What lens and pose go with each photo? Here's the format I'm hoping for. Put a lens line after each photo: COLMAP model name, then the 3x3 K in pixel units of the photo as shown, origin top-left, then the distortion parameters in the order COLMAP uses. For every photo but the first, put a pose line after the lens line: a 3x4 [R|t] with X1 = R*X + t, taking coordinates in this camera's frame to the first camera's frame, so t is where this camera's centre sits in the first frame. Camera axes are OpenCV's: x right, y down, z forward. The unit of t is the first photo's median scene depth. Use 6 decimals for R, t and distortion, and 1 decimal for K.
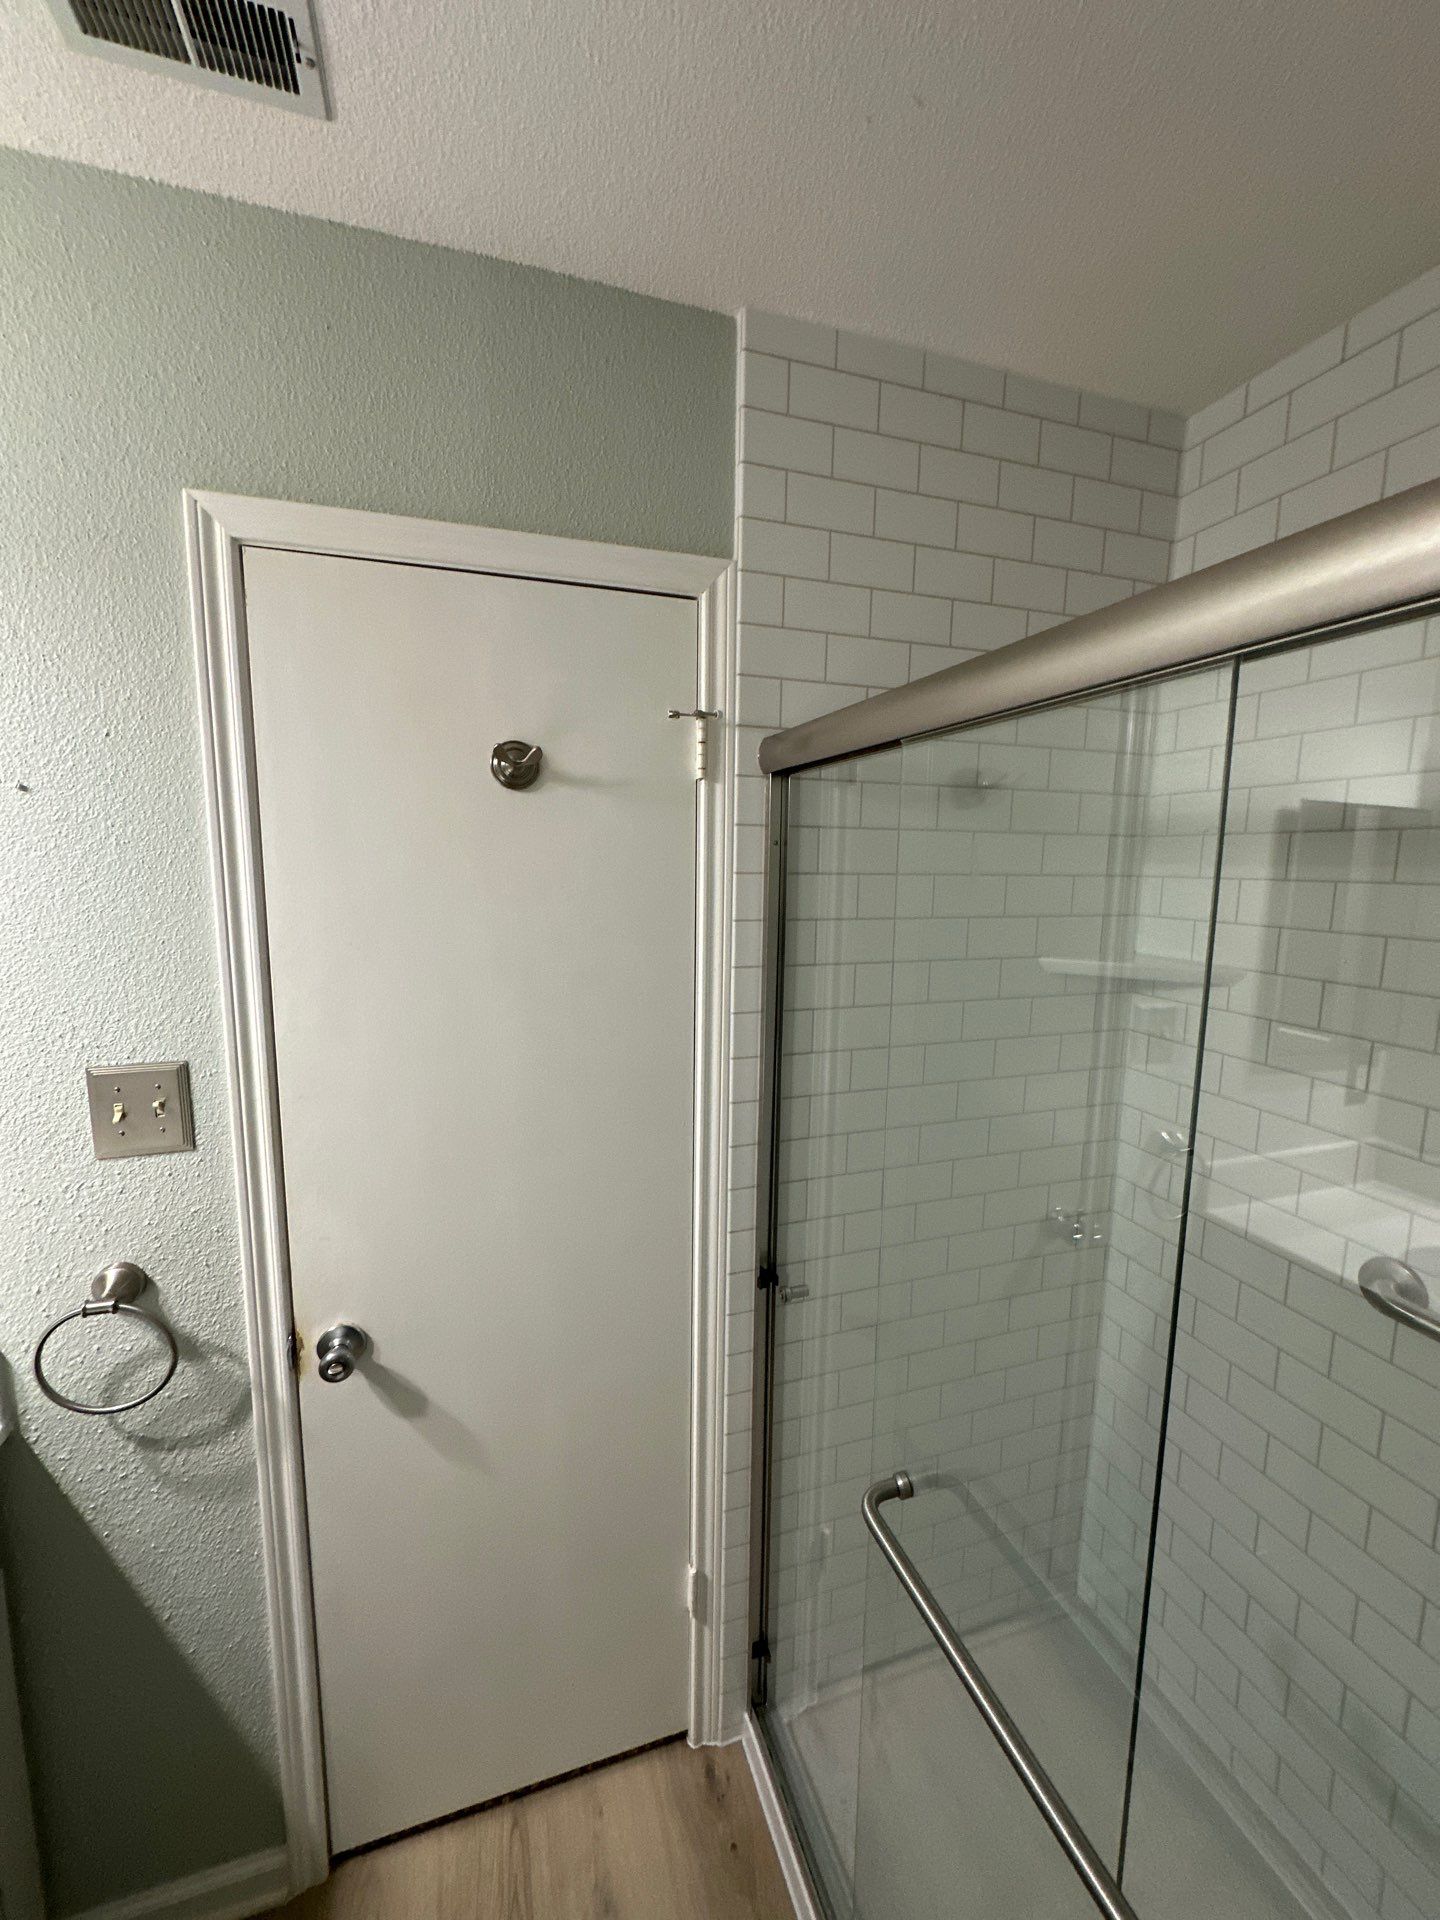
lens RADIAL K [[754.7, 0, 720.0], [0, 754.7, 960.0], [0, 0, 1]] dist [0.002787, 0.000001]
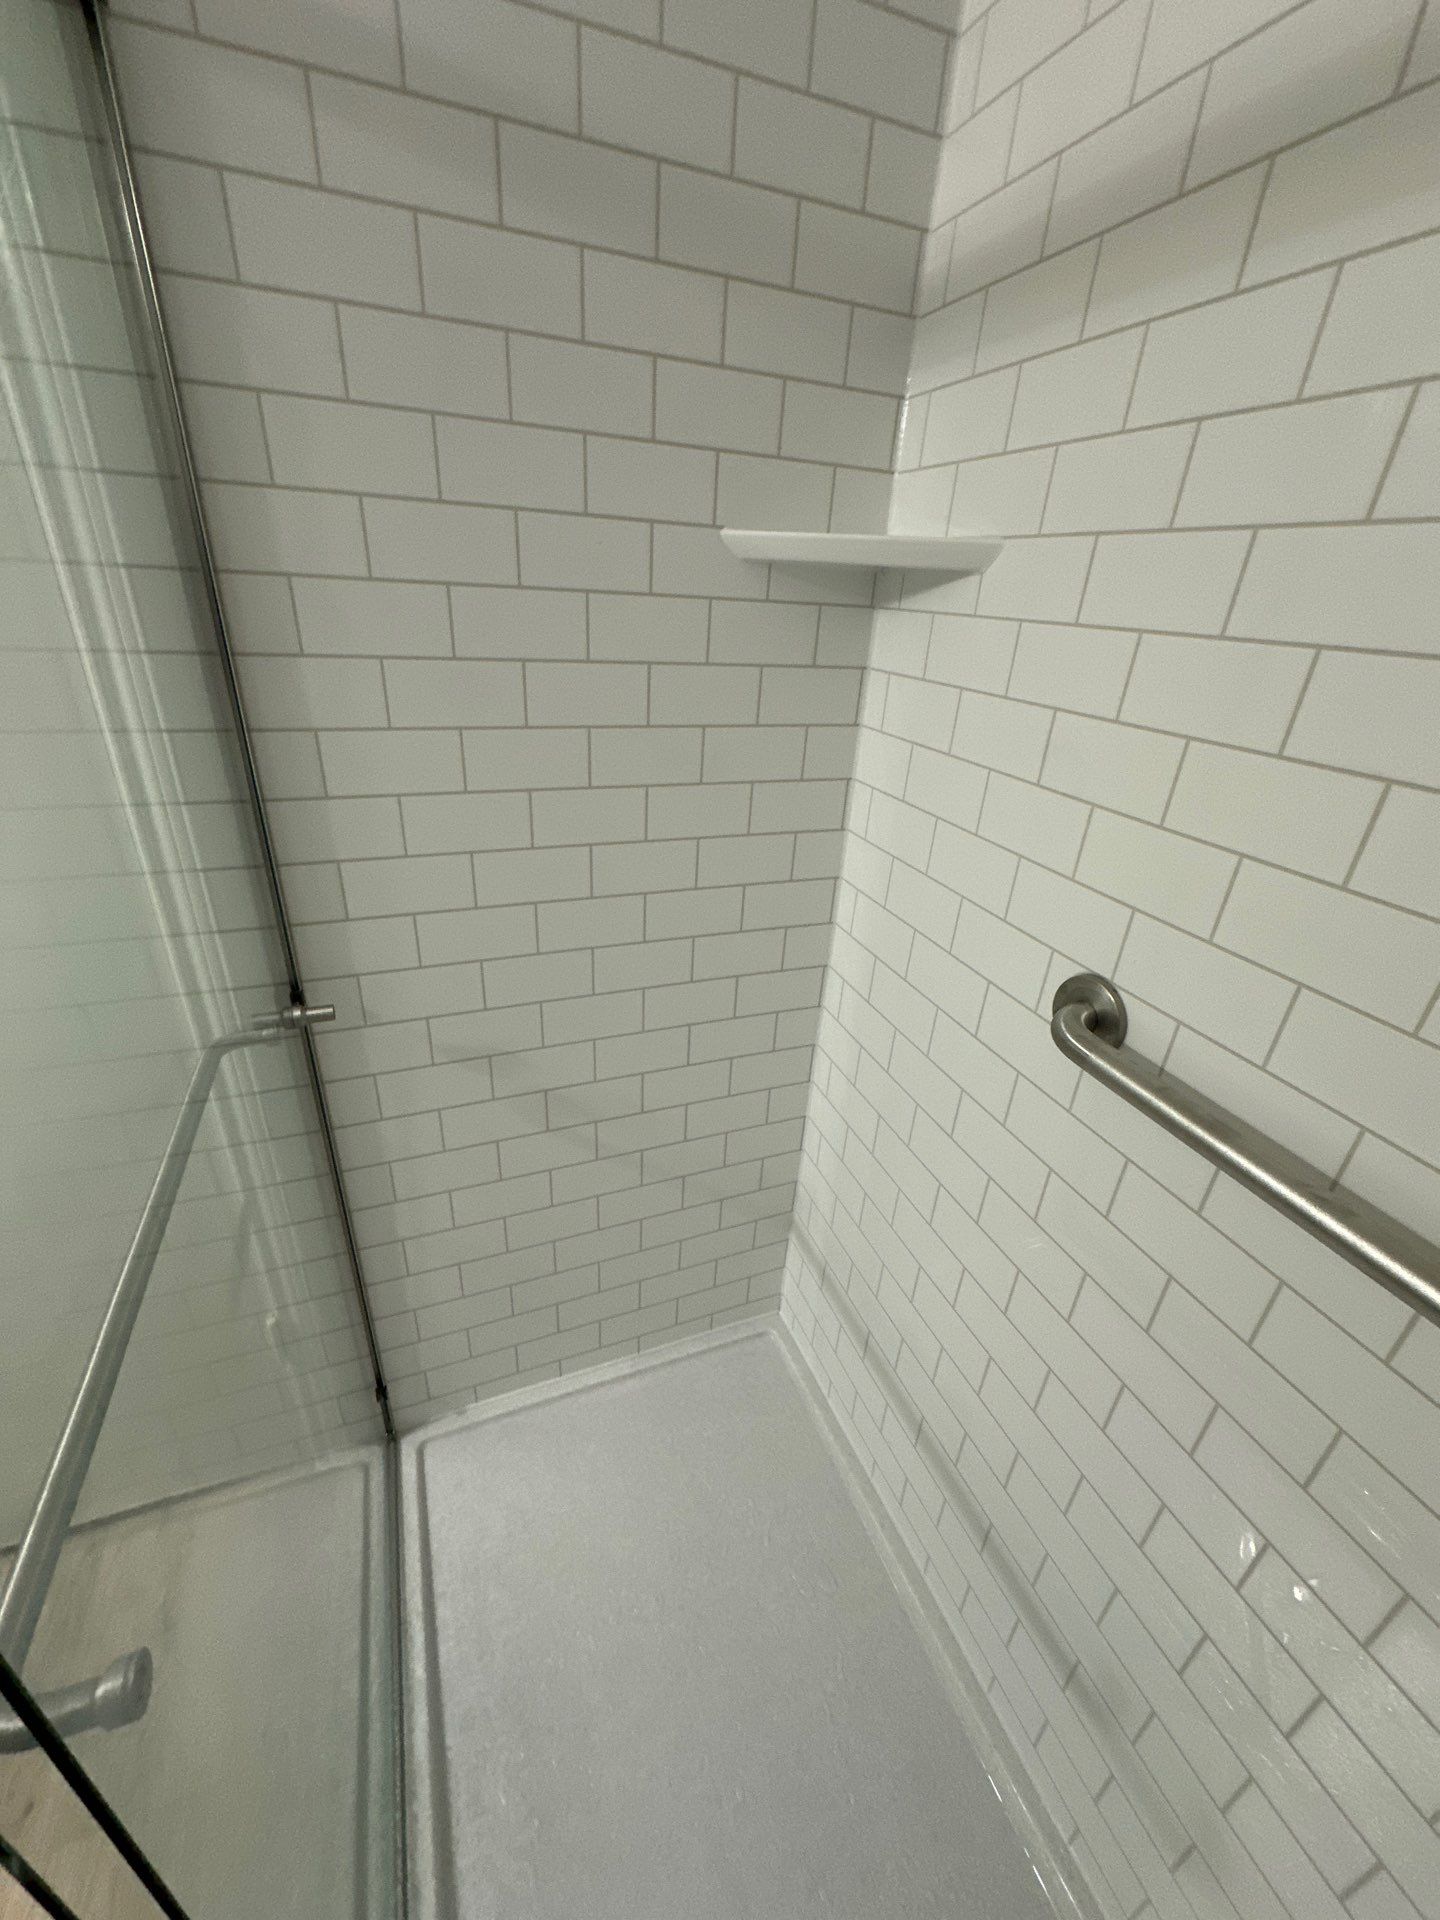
lens RADIAL K [[762.1, 0, 723.5], [0, 762.1, 947.6], [0, 0, 1]] dist [-0.012921, -0.000016]
pose [[0.997496, 0.018092, 0.068363, 0.392766], [-0.038560, 0.949515, 0.311343, 0.132693], [-0.059279, -0.313199, 0.947836, 0.296774]]
